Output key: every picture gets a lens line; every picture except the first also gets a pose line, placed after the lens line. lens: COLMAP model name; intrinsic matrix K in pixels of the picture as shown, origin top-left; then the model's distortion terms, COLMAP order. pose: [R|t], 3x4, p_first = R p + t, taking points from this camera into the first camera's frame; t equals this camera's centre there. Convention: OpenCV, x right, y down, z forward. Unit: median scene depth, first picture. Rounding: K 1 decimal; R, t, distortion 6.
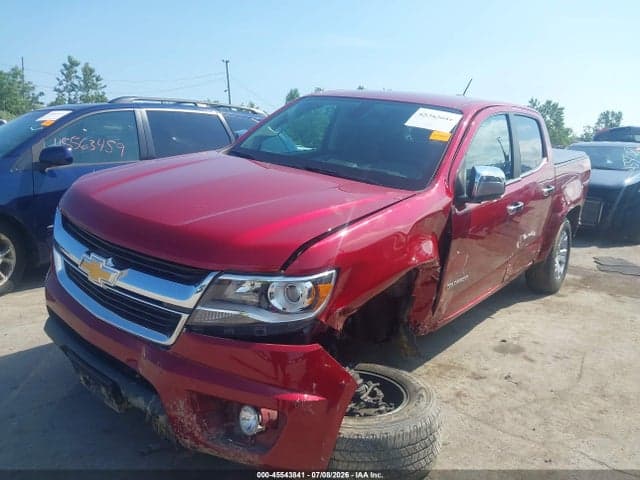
lens RADIAL K [[506.7, 0, 317.9], [0, 506.7, 220.6], [0, 0, 1]] dist [0.011677, -0.005562]
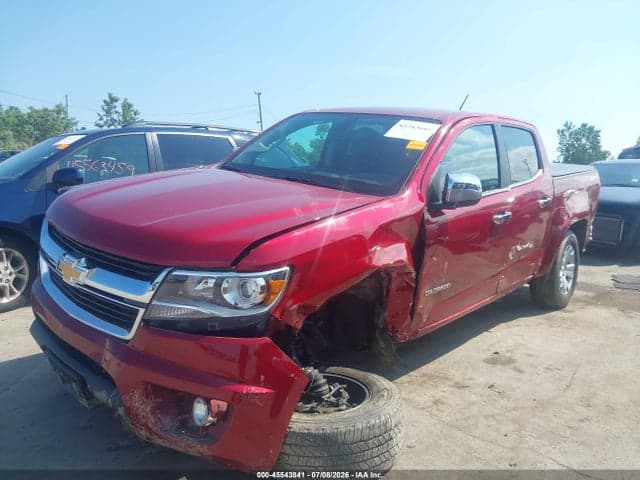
lens RADIAL K [[506.7, 0, 317.9], [0, 506.7, 220.6], [0, 0, 1]] dist [0.011677, -0.005562]
pose [[0.997737, -0.011508, -0.066240, 0.114233], [0.007802, 0.998404, -0.055932, 0.042378], [0.066778, 0.055288, 0.996235, -0.020962]]
